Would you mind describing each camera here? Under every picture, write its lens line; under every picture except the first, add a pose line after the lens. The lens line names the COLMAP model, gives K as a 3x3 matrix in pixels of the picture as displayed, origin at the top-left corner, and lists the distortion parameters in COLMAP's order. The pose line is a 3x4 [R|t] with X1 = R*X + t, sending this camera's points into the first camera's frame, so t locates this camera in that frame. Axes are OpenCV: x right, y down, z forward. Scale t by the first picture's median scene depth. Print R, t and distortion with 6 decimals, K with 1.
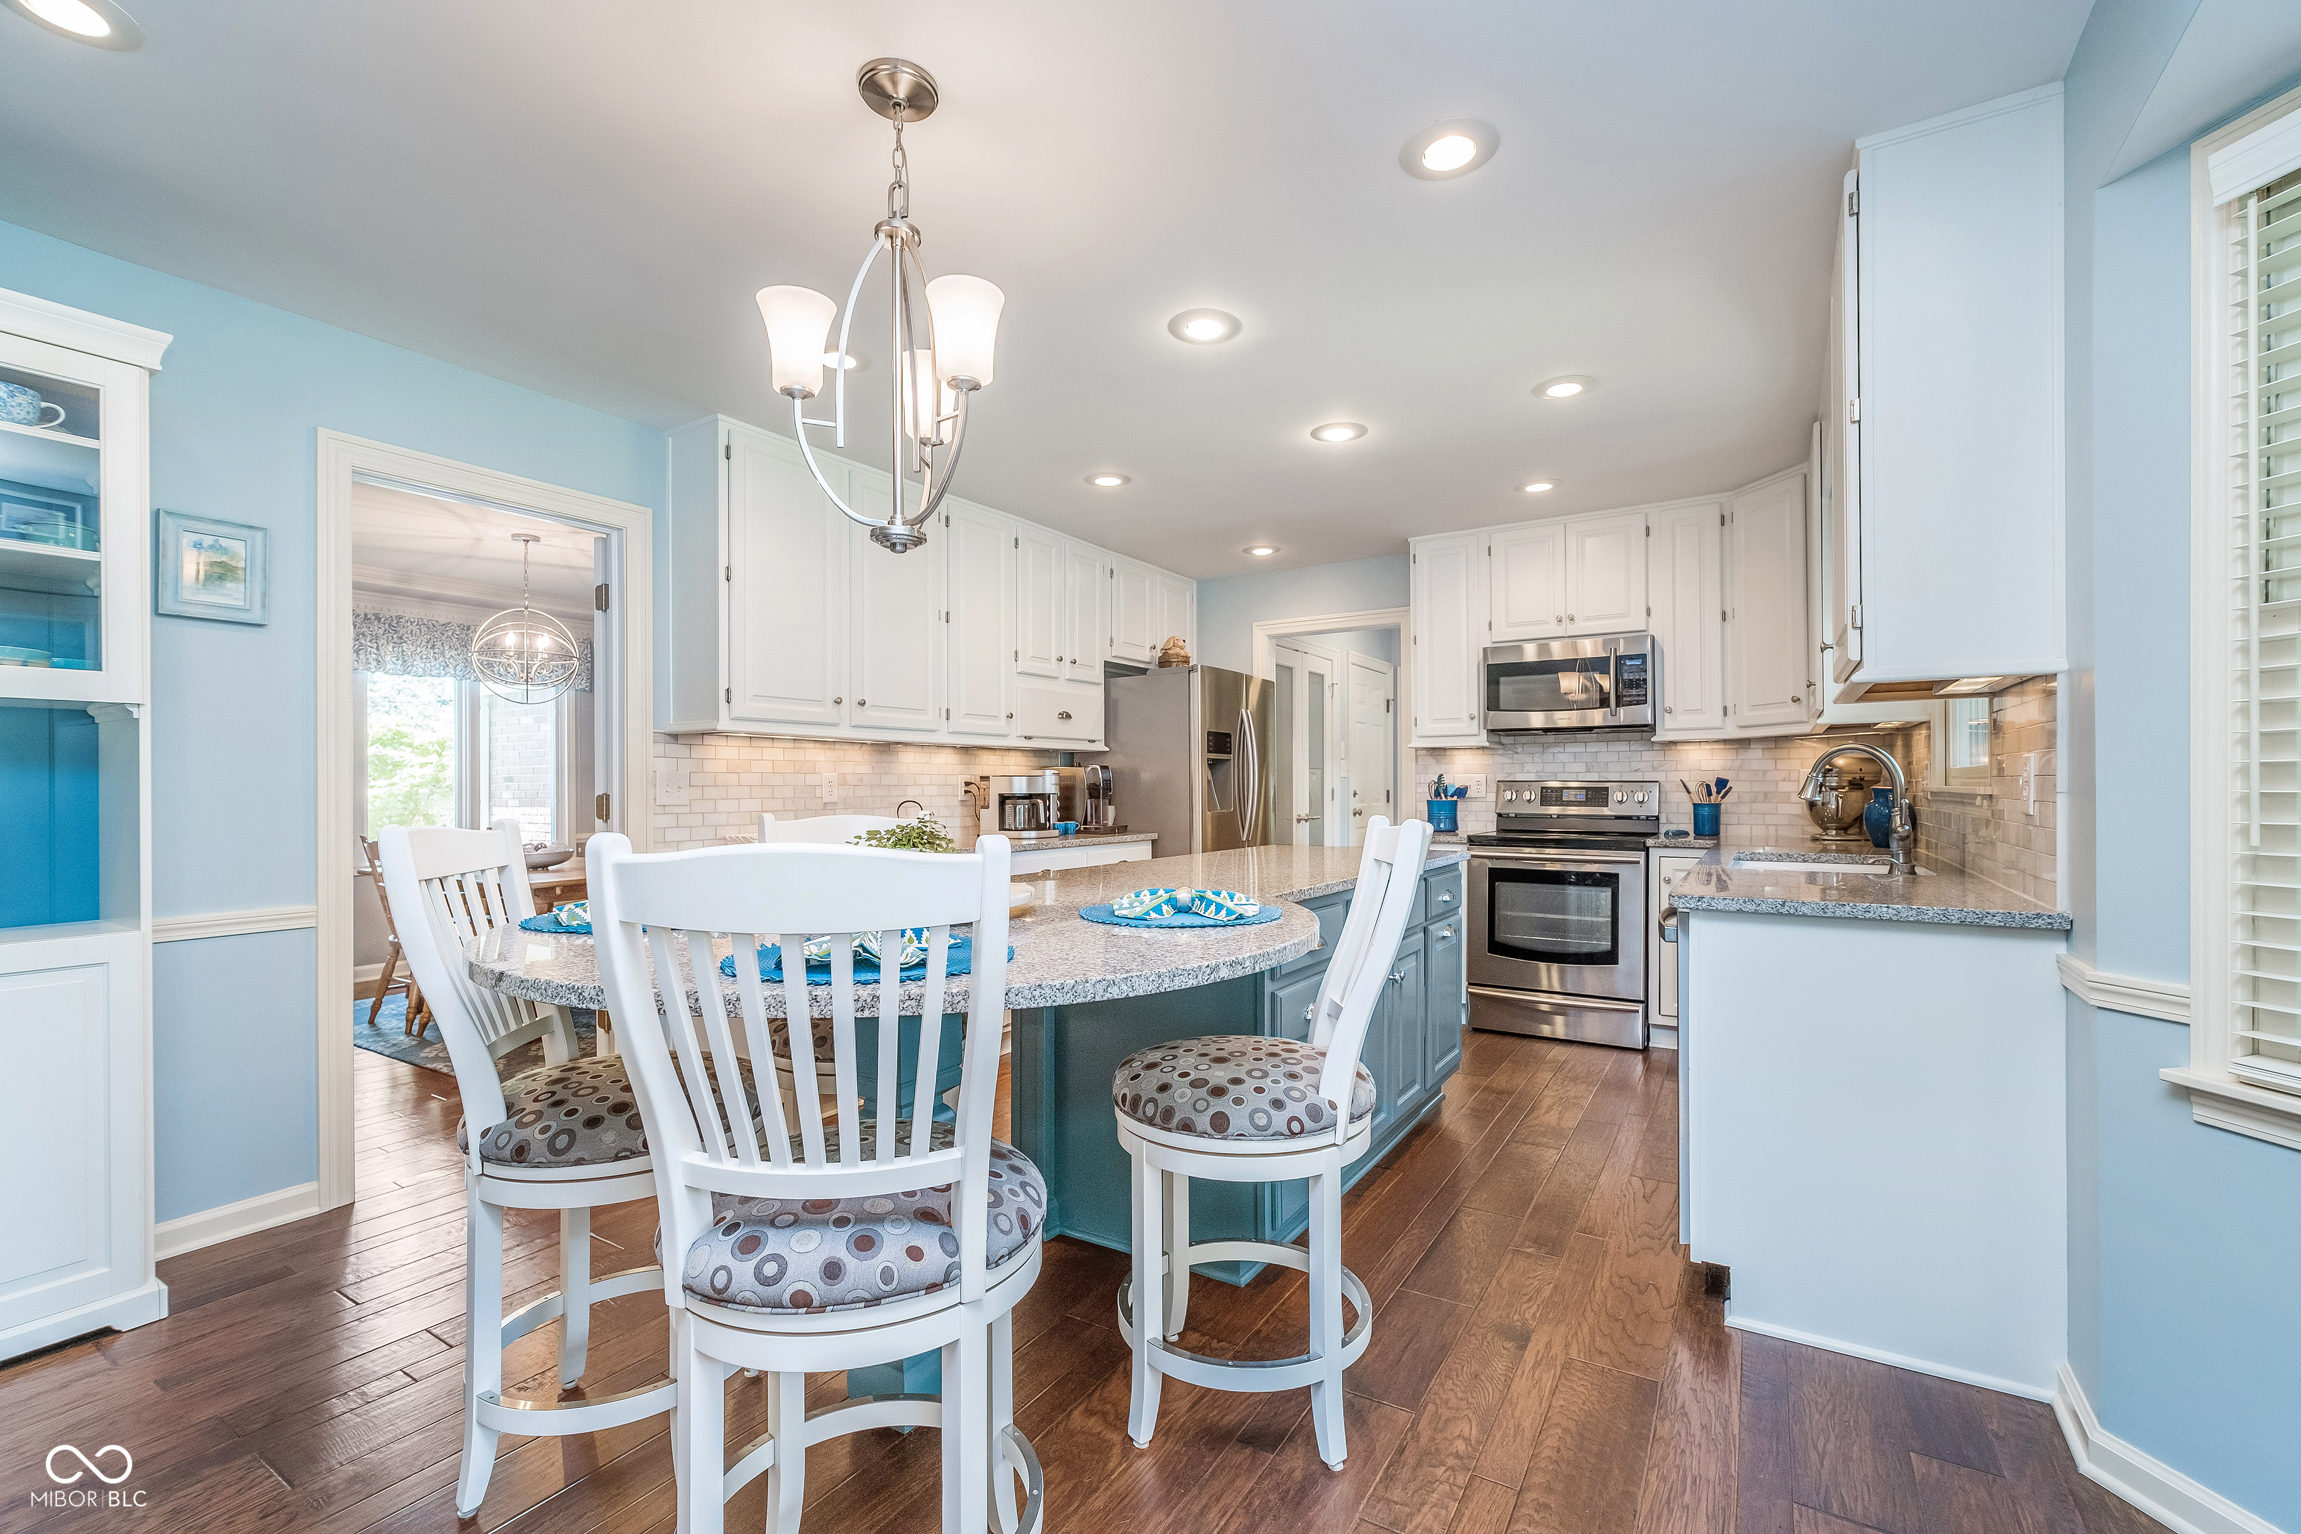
lens RADIAL K [[984.2, 0, 1171.2], [0, 984.2, 781.8], [0, 0, 1]] dist [-0.014038, 0.003786]
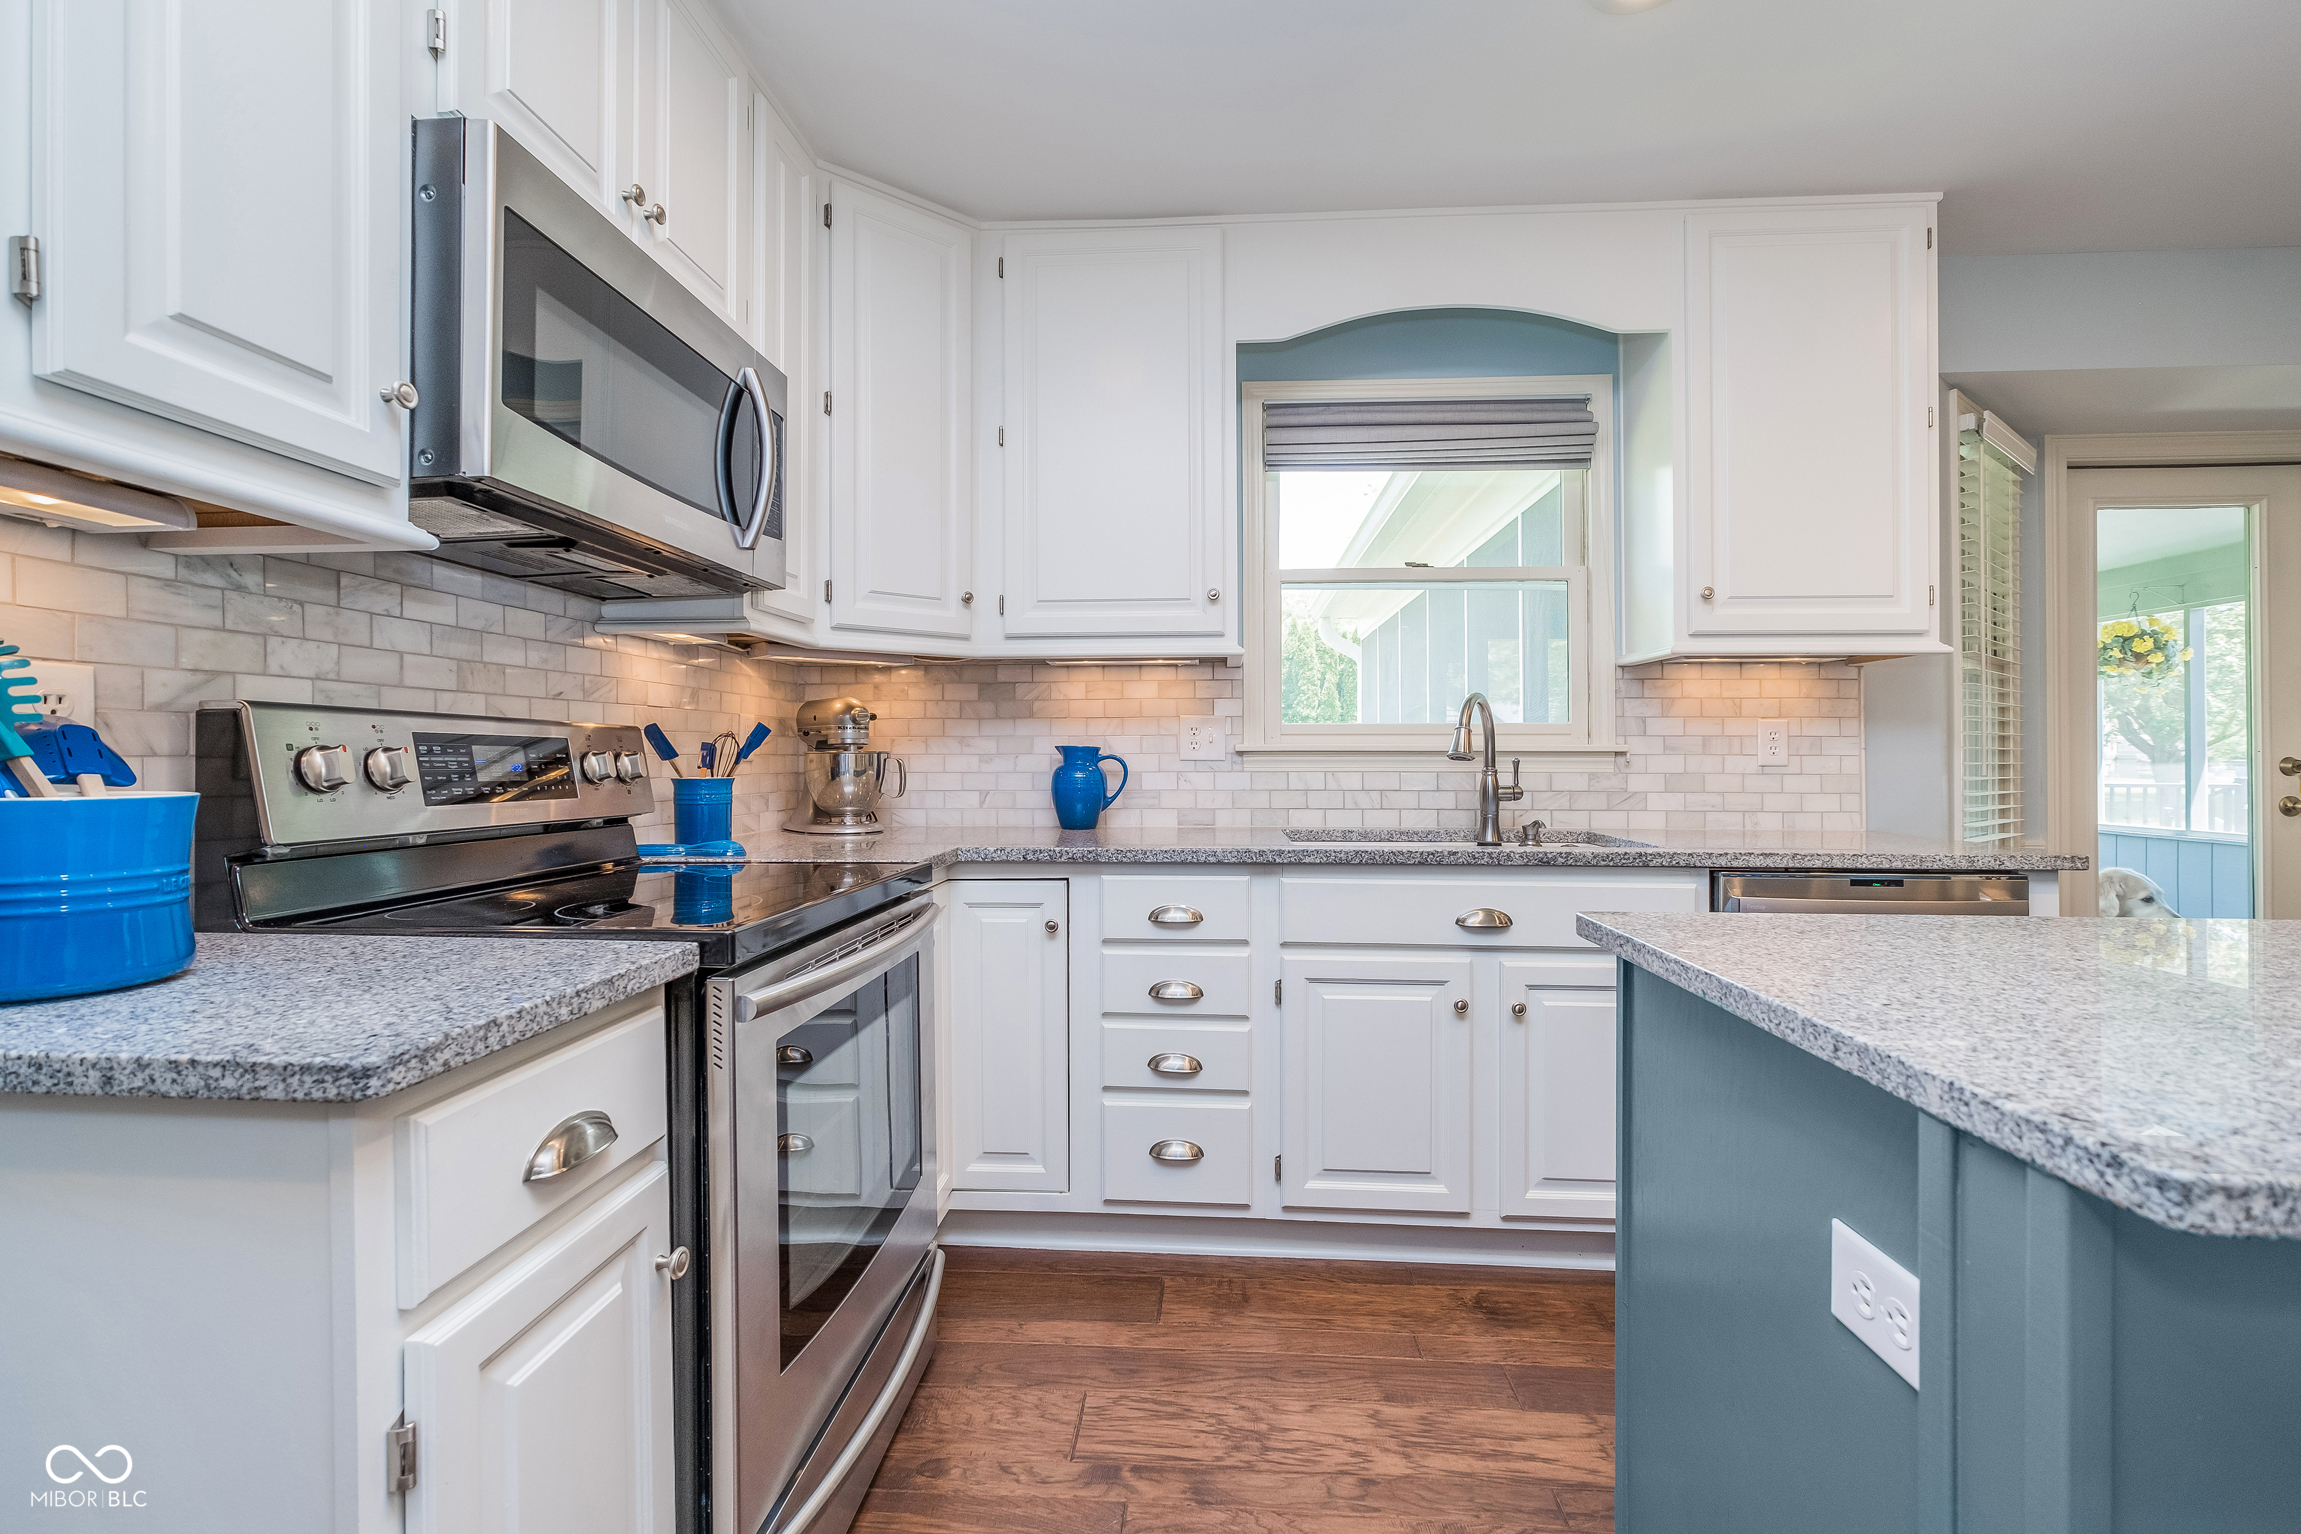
lens RADIAL K [[984.2, 0, 1140.3], [0, 984.2, 756.2], [0, 0, 1]] dist [-0.014038, 0.003786]
pose [[-0.464829, 0.003188, 0.885395, 0.046329], [-0.003490, 0.999979, -0.005433, 0.012556], [-0.885394, -0.005615, -0.464808, 0.989989]]
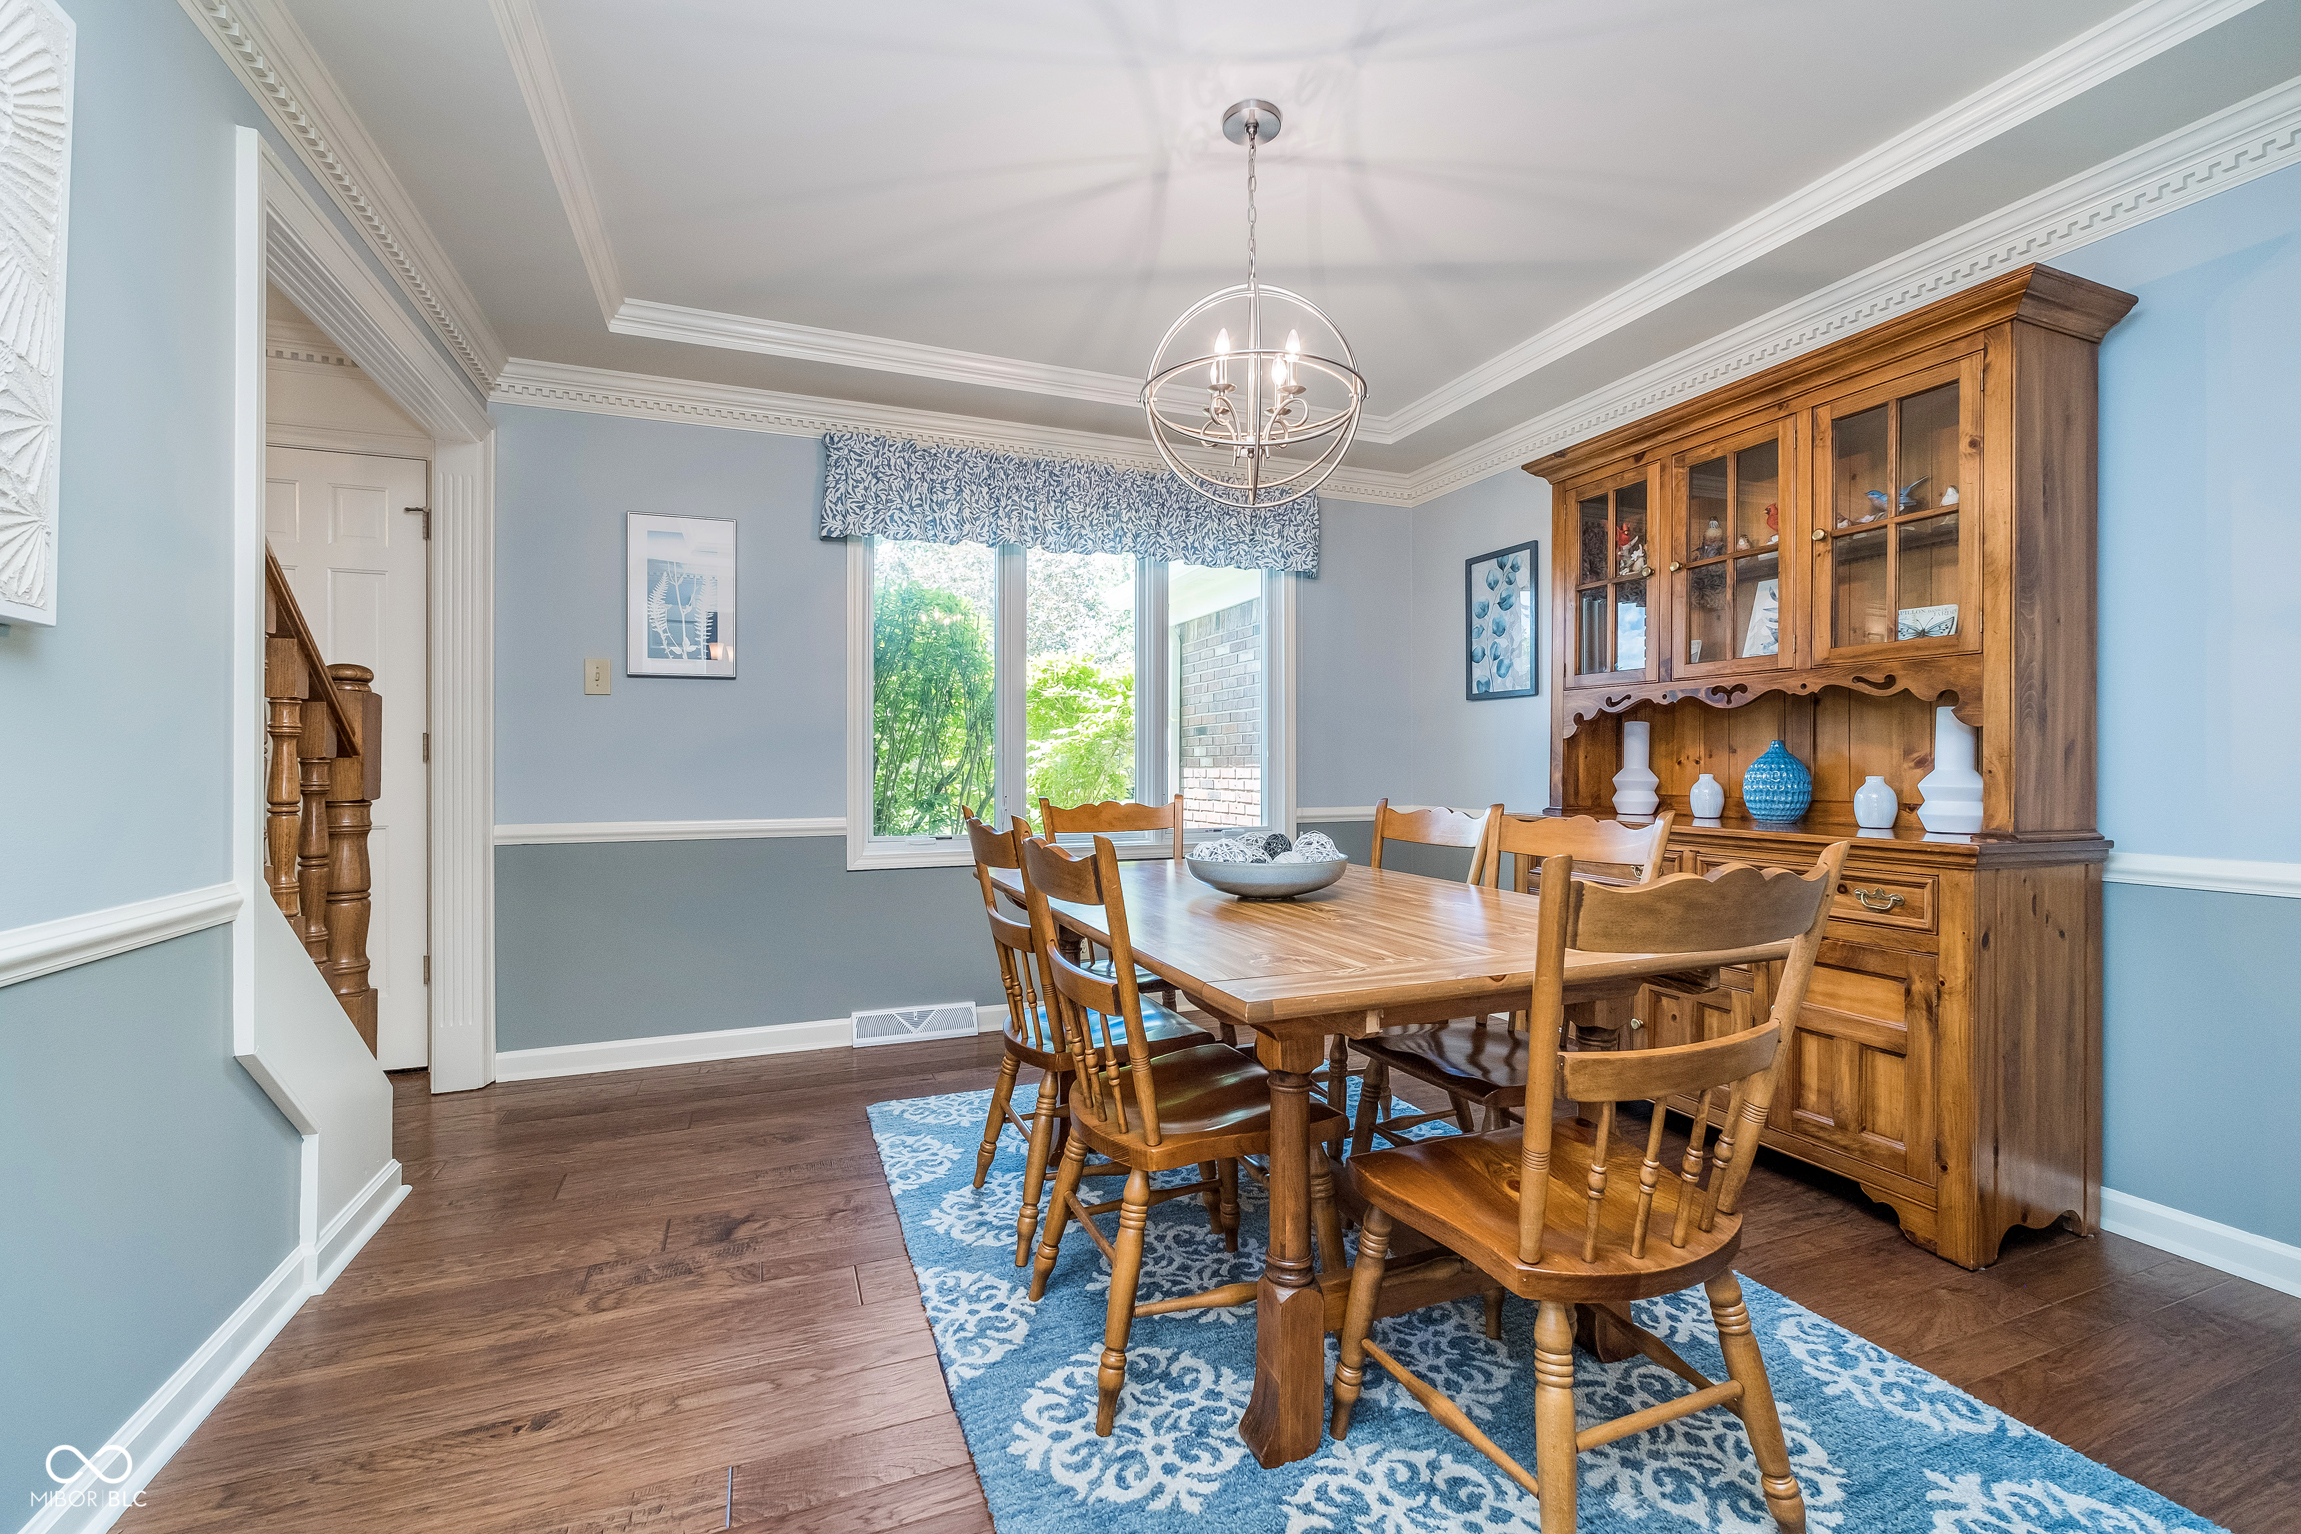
lens RADIAL K [[984.2, 0, 1155.5], [0, 984.2, 764.8], [0, 0, 1]] dist [-0.014038, 0.003786]
pose [[0.804733, 0.006741, -0.593599, -0.459955], [-0.000475, 0.999943, 0.010712, 0.028658], [0.593637, -0.008338, 0.804690, 0.663745]]
